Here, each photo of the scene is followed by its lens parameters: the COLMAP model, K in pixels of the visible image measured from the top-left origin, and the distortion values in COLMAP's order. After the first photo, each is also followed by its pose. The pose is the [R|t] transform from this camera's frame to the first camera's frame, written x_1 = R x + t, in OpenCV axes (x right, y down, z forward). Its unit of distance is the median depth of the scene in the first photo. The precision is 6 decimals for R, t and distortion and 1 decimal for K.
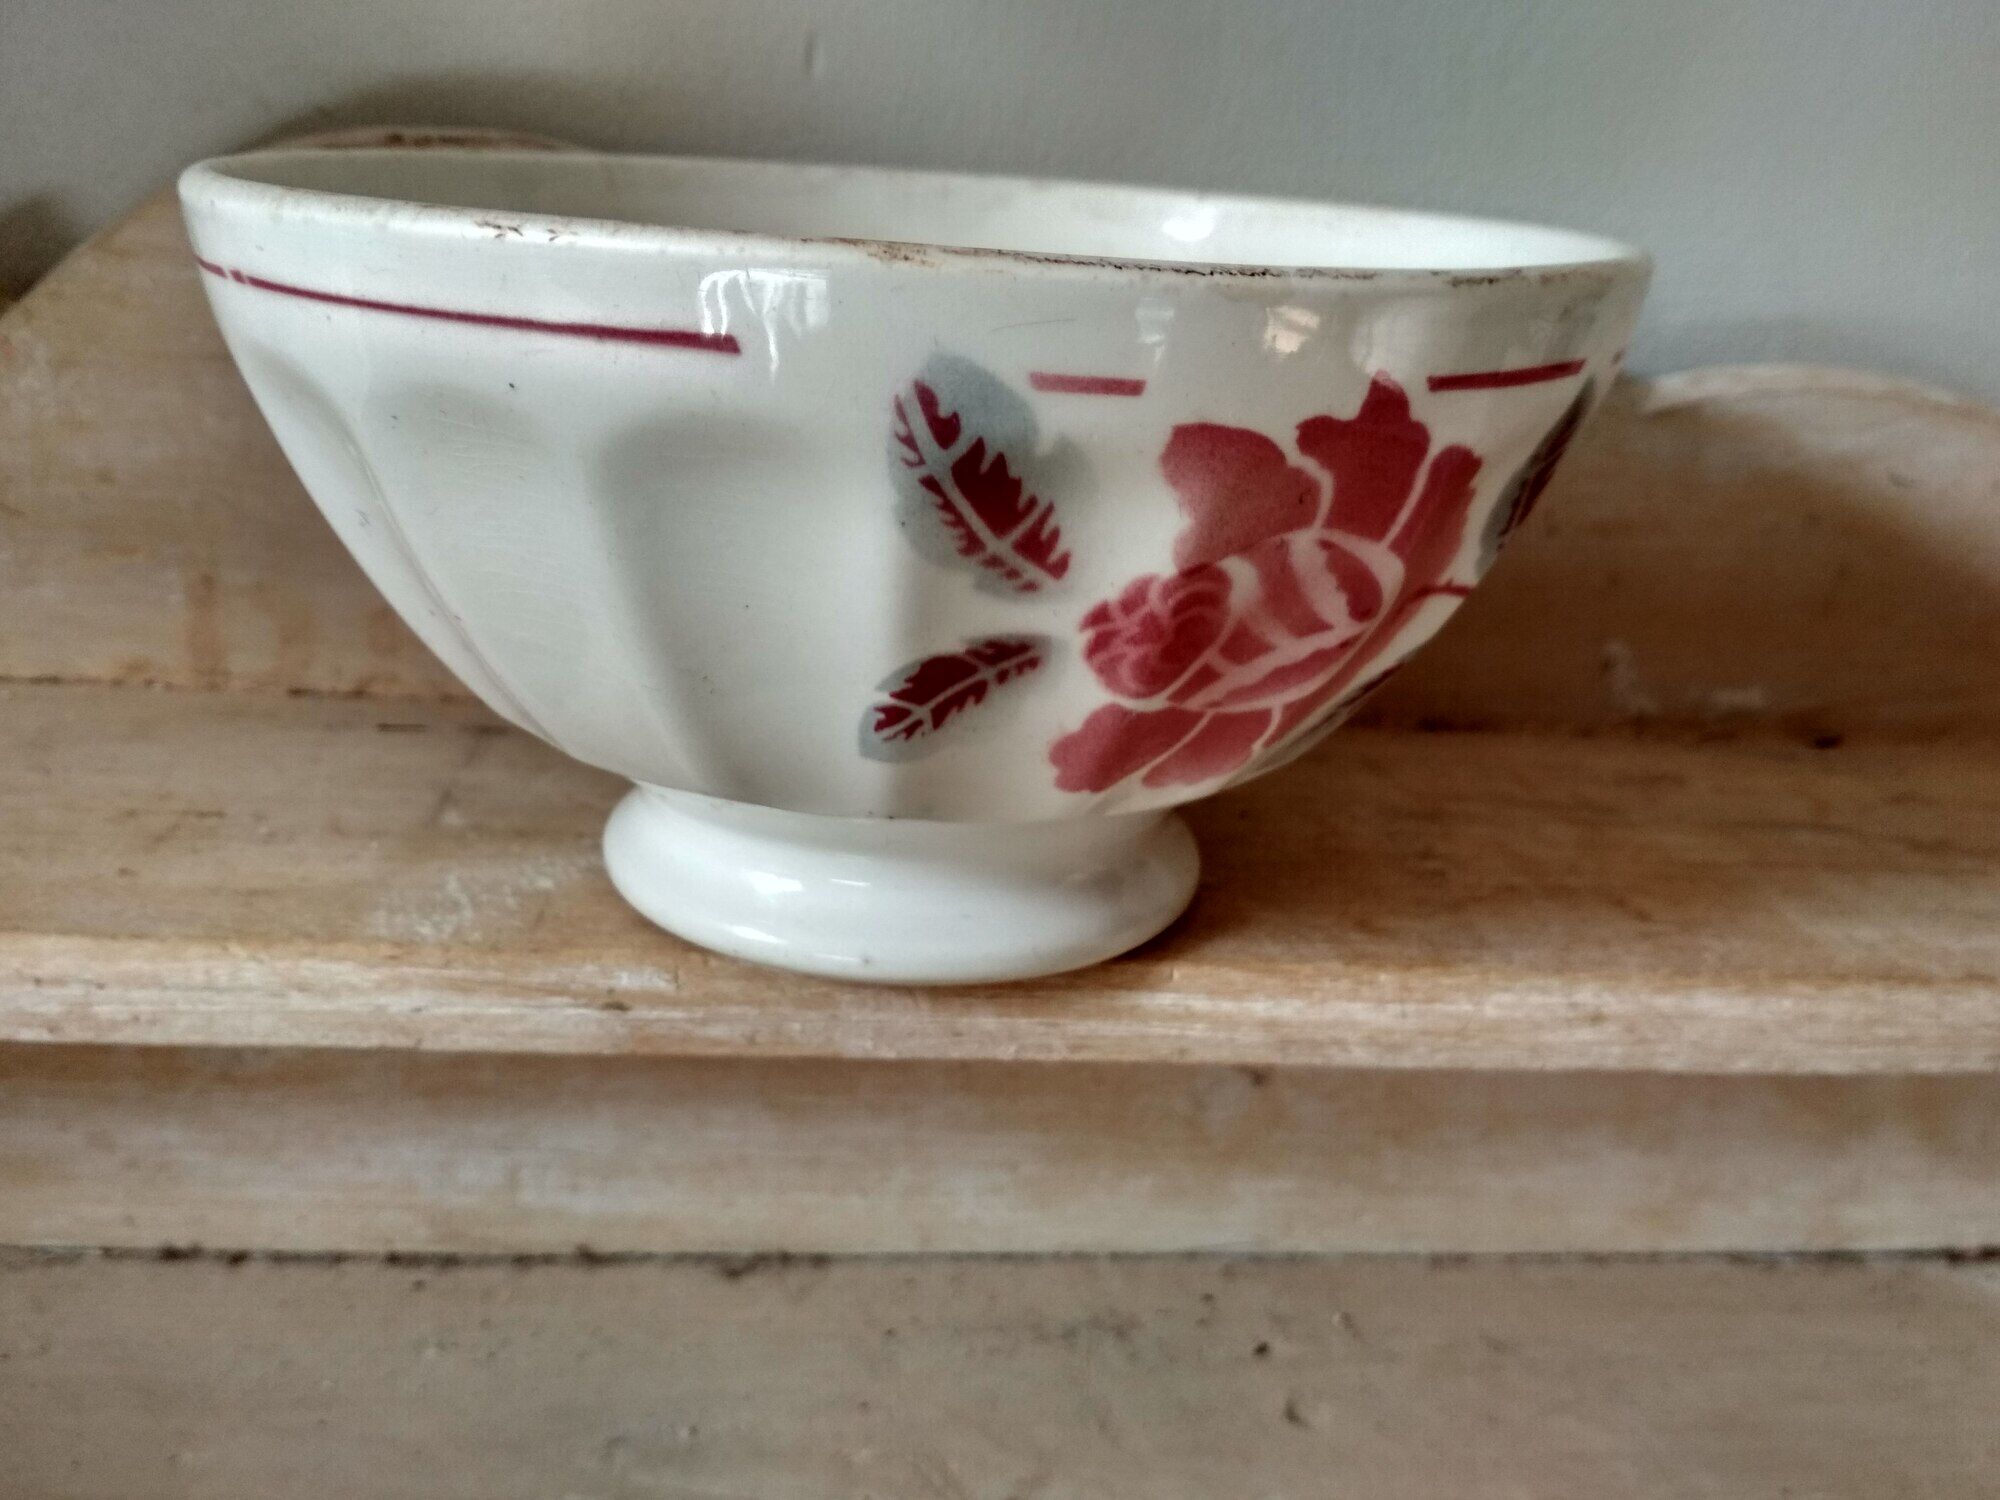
lens RADIAL K [[1915.1, 0, 1015.3], [0, 1915.1, 703.7], [0, 0, 1]] dist [-0.037704, 0.000000]
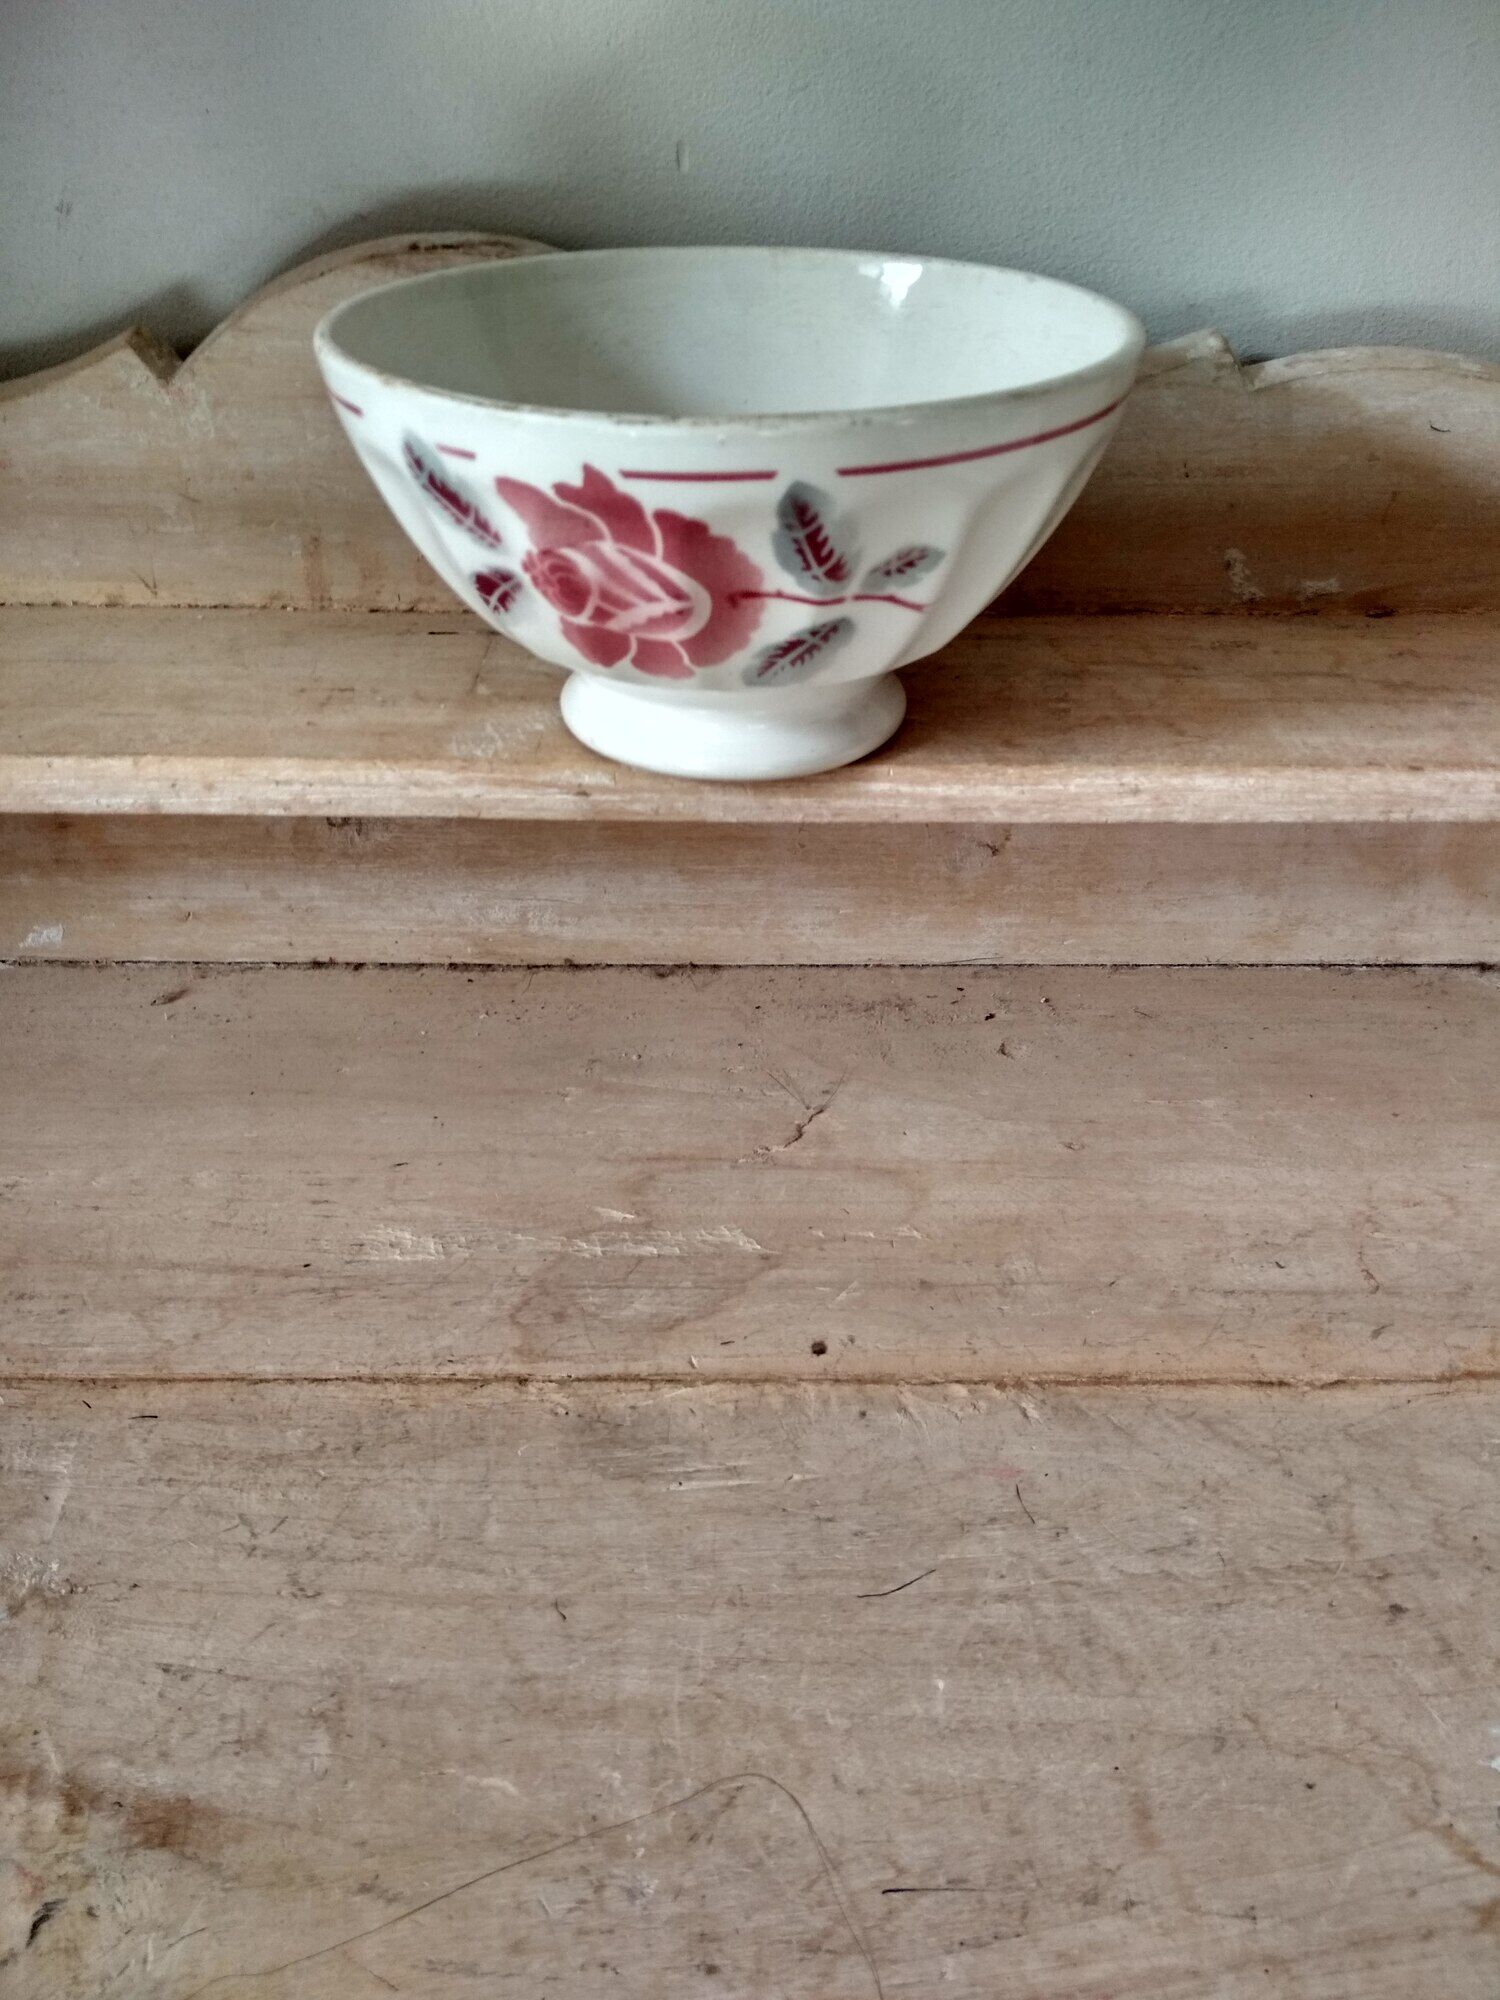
lens RADIAL K [[1826.6, 0, 756.2], [0, 1826.6, 983.6], [0, 0, 1]] dist [-0.009733, 0.000000]
pose [[0.994450, -0.003241, -0.105163, 0.133083], [0.027195, 0.973476, 0.227168, -0.053393], [0.101637, -0.228767, 0.968161, -0.686435]]
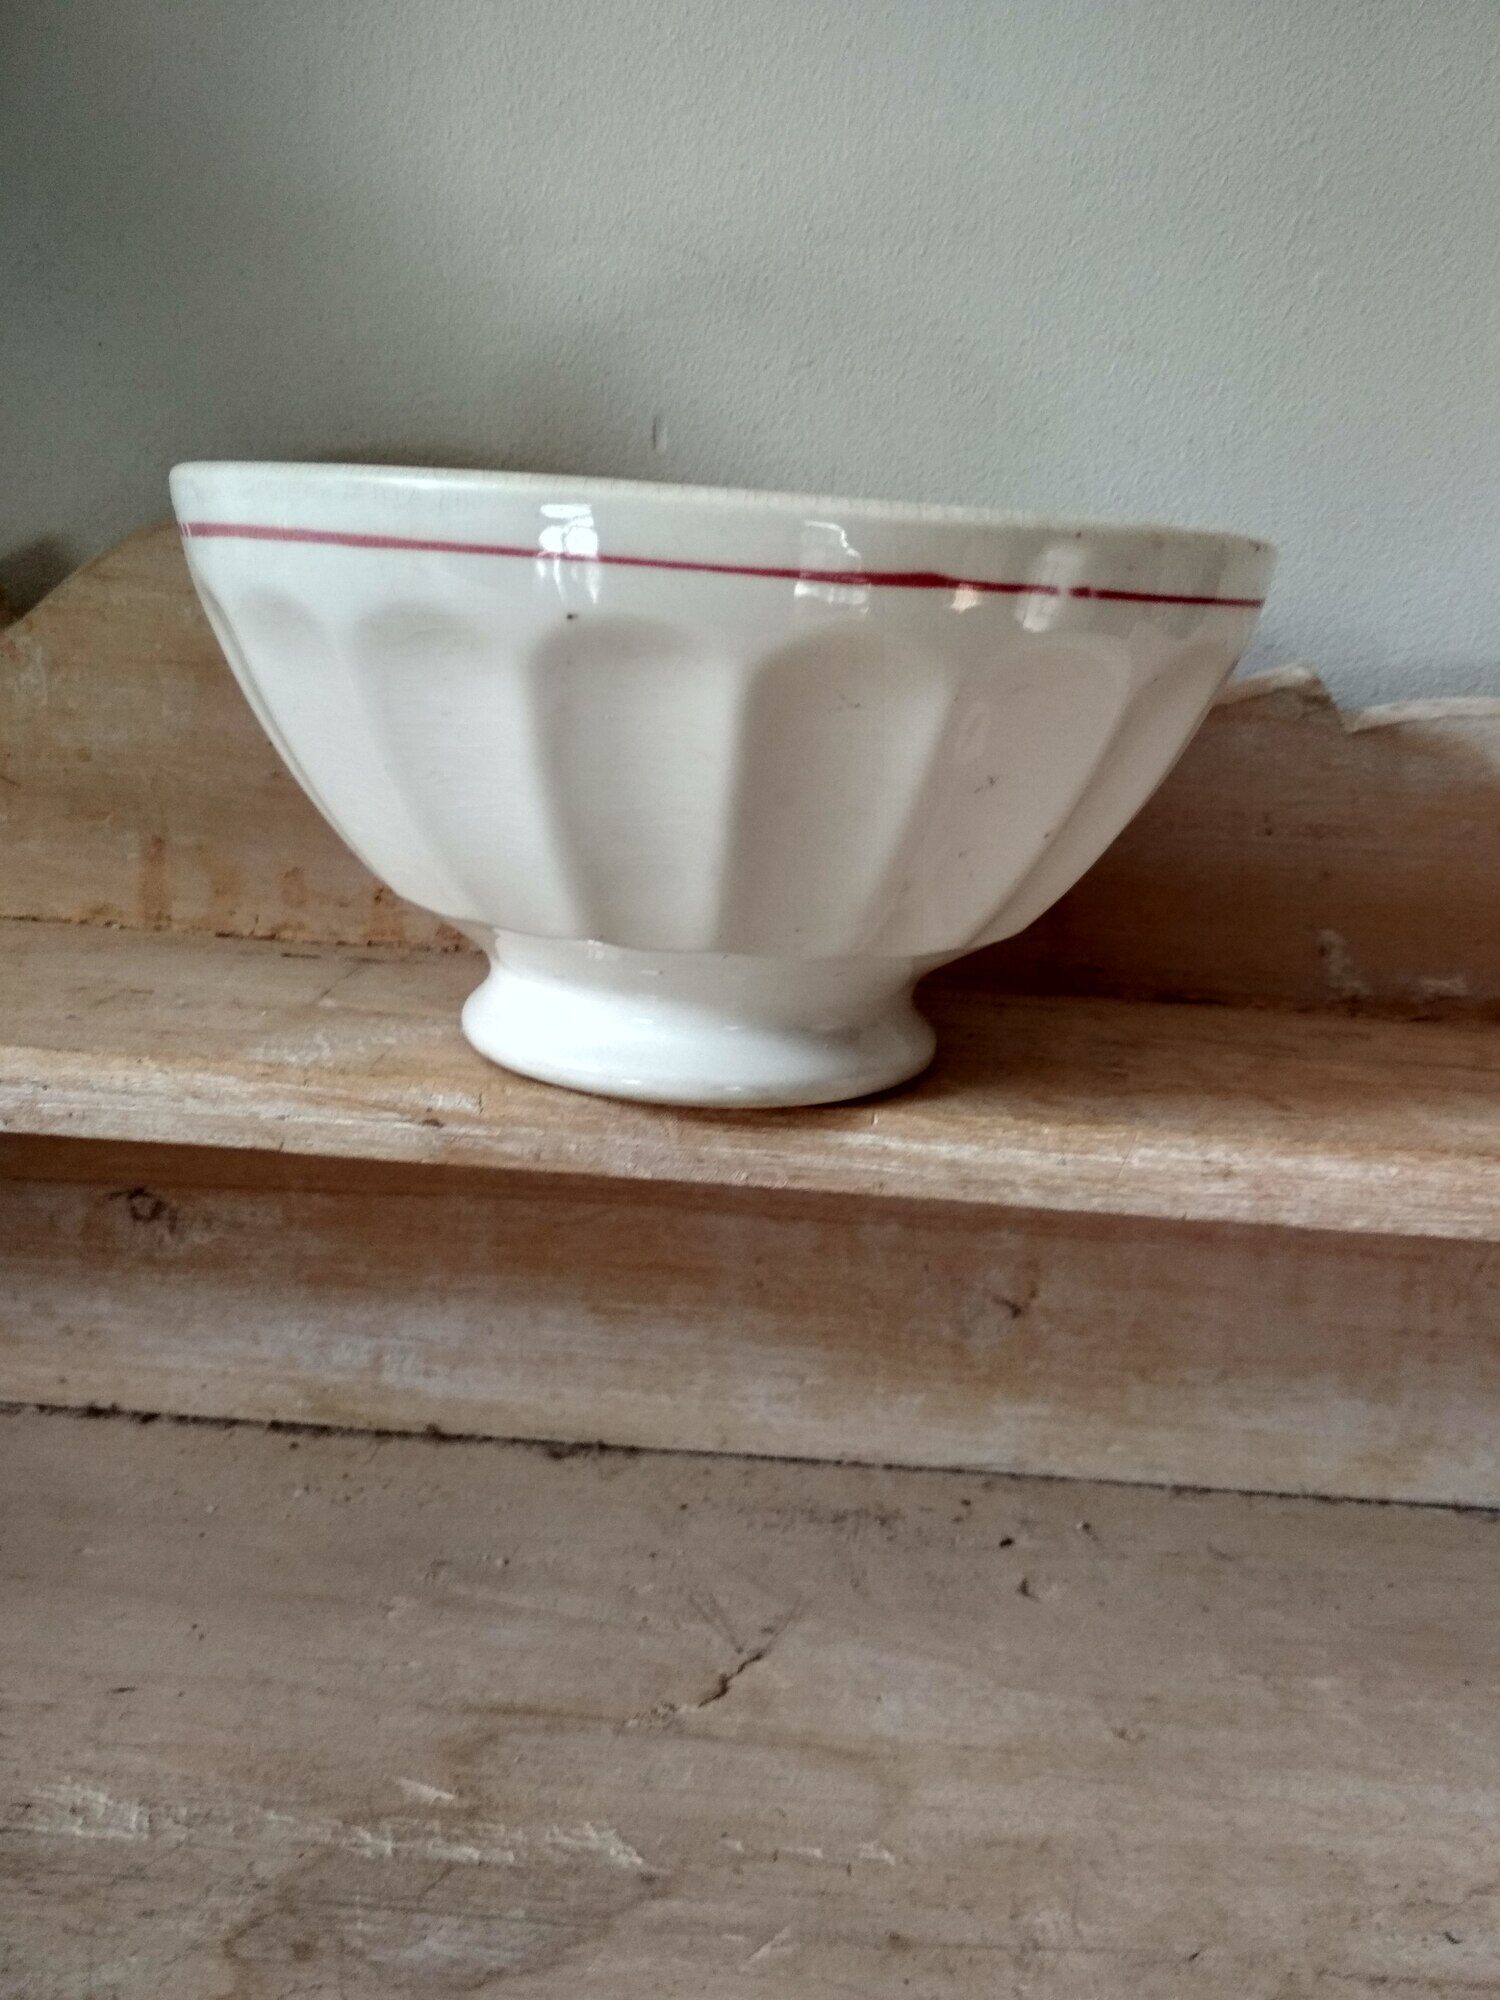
lens RADIAL K [[1872.8, 0, 748.9], [0, 1872.8, 981.7], [0, 0, 1]] dist [-0.016021, 0.000000]
pose [[0.993164, 0.025832, -0.113831, 0.133988], [-0.036417, 0.995100, -0.091919, 0.161904], [0.110899, 0.095436, 0.989239, -0.215885]]
